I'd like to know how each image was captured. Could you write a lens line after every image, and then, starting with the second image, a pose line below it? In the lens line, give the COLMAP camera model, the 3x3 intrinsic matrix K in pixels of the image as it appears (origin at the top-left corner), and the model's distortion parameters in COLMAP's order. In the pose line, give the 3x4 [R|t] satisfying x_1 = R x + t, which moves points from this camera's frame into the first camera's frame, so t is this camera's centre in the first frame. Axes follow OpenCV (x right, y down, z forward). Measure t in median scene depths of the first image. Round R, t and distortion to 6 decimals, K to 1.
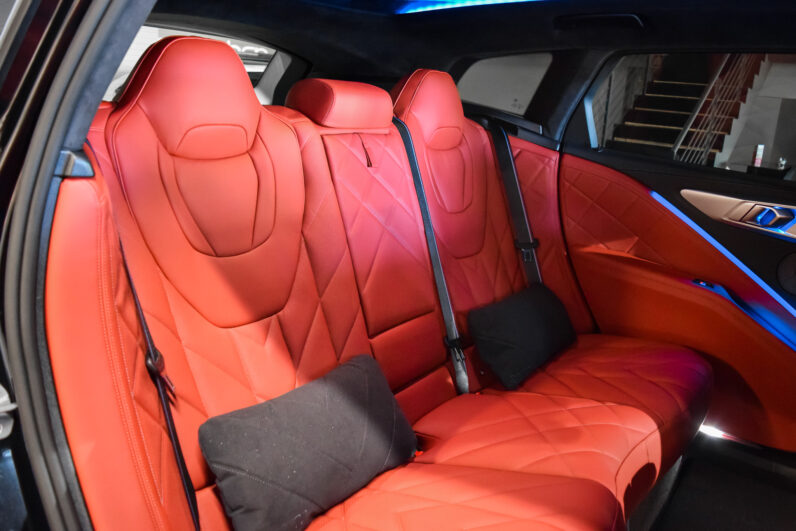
lens RADIAL K [[620.1, 0, 398.0], [0, 620.1, 265.5], [0, 0, 1]] dist [-0.087295, 0.003245]
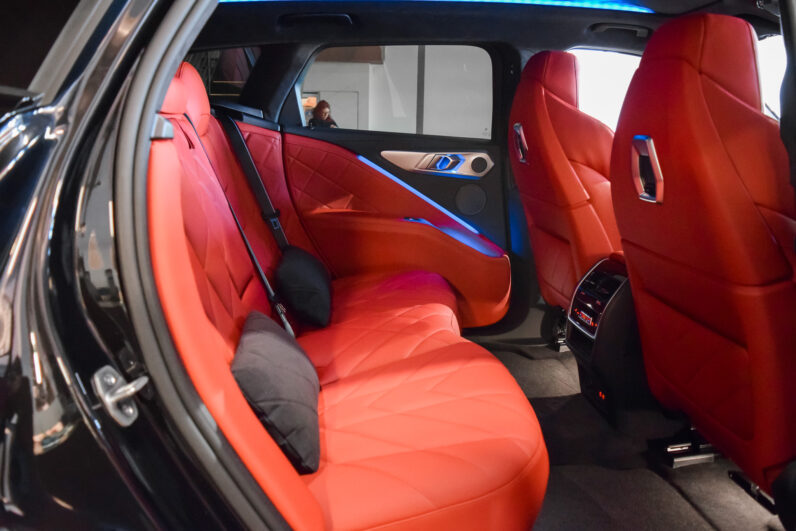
lens RADIAL K [[620.1, 0, 398.0], [0, 620.1, 265.5], [0, 0, 1]] dist [-0.087295, 0.003245]
pose [[0.742909, -0.200315, 0.638717, -0.366603], [0.206586, 0.976208, 0.065873, 0.030141], [-0.636716, 0.083013, 0.766617, -0.010525]]
